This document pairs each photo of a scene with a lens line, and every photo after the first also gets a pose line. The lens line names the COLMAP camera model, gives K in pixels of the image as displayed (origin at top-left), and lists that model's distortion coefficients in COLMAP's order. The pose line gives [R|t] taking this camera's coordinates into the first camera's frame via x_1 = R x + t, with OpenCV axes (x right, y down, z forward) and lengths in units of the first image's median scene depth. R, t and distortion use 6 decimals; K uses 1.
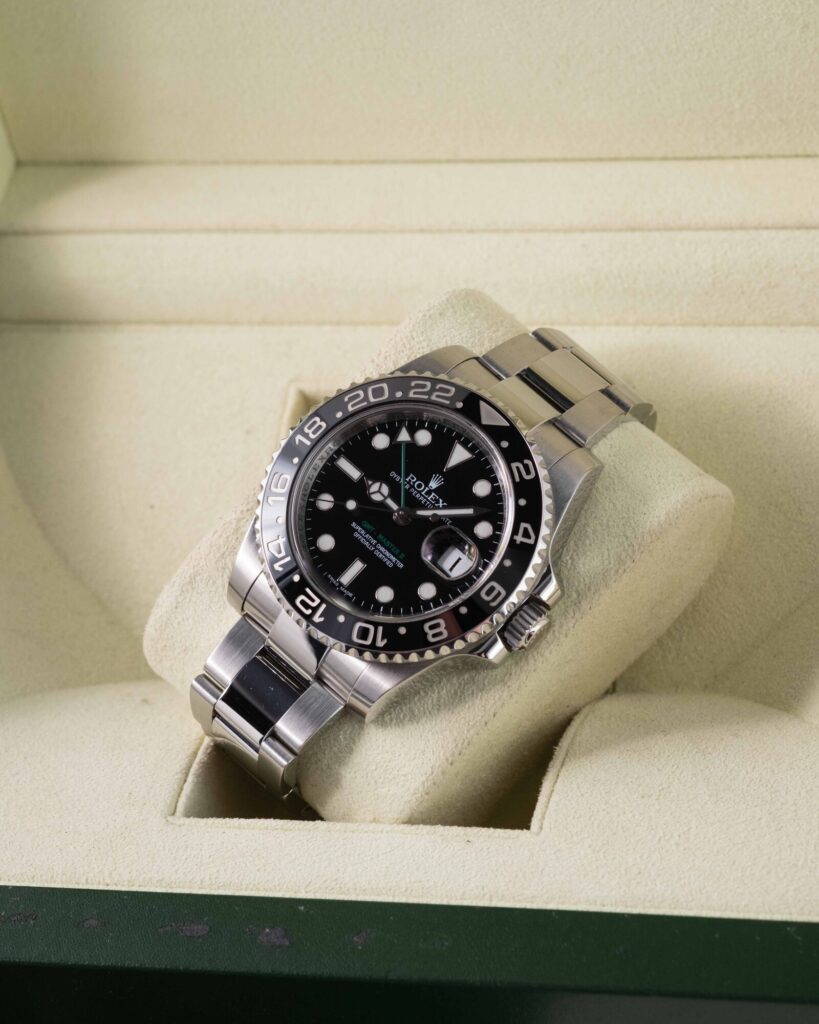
lens RADIAL K [[4041.0, 0, 409.5], [0, 4041.0, 512.0], [0, 0, 1]] dist [0.189102, 1.102494]
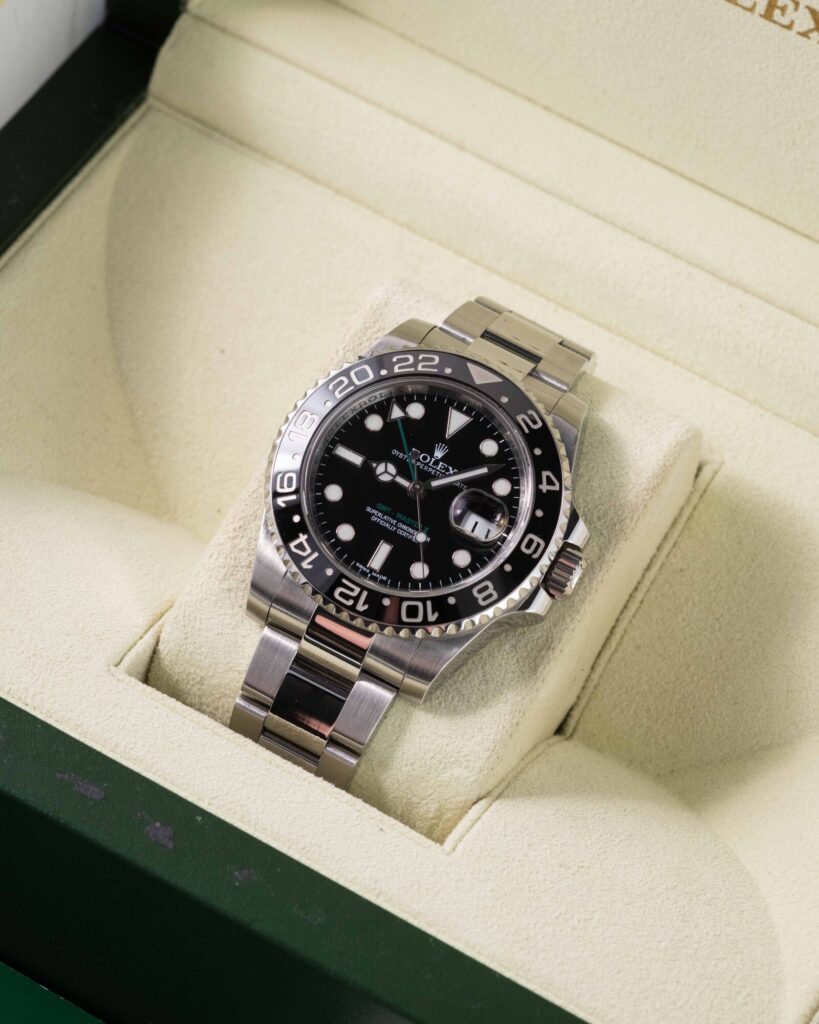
lens RADIAL K [[4041.0, 0, 409.5], [0, 4041.0, 512.0], [0, 0, 1]] dist [0.189102, 1.102494]
pose [[0.898113, 0.436227, 0.055678, -0.061561], [-0.439035, 0.896699, 0.056378, -0.041688], [-0.025333, -0.075078, 0.996856, 0.028560]]
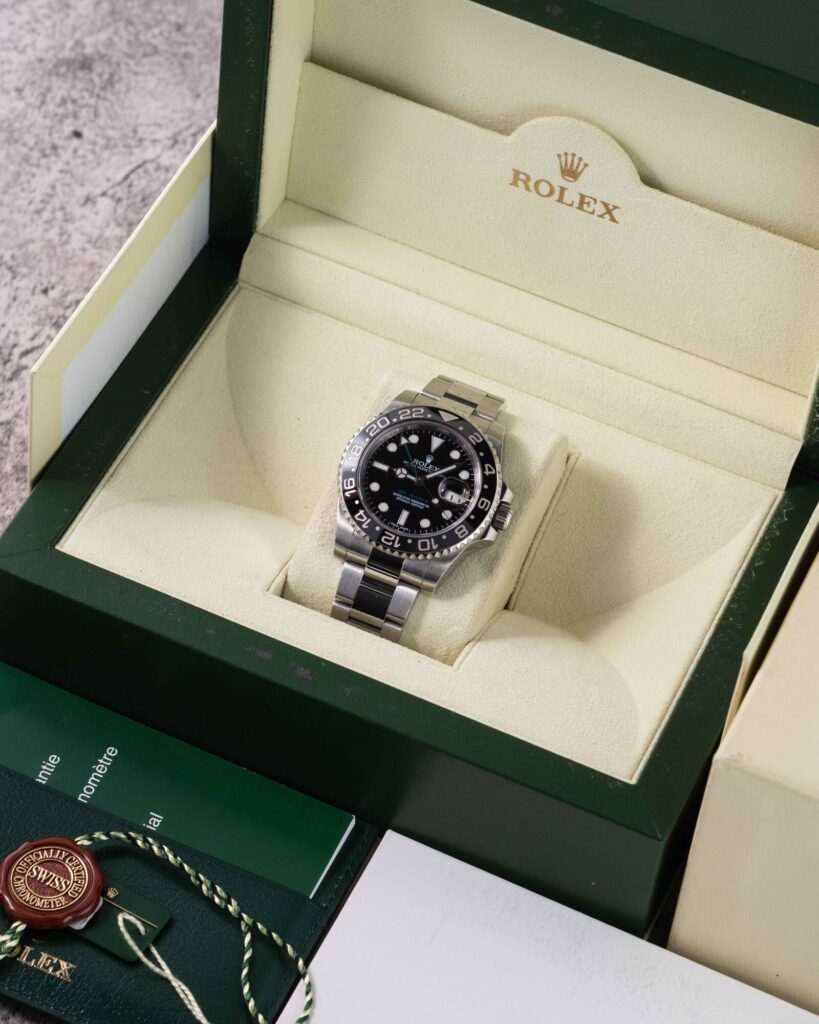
lens RADIAL K [[4041.0, 0, 409.5], [0, 4041.0, 512.0], [0, 0, 1]] dist [0.189102, 1.102494]
pose [[0.934175, 0.348224, 0.077828, -0.143063], [-0.350891, 0.936127, 0.023269, -0.021393], [-0.064754, -0.049047, 0.996695, -0.757780]]
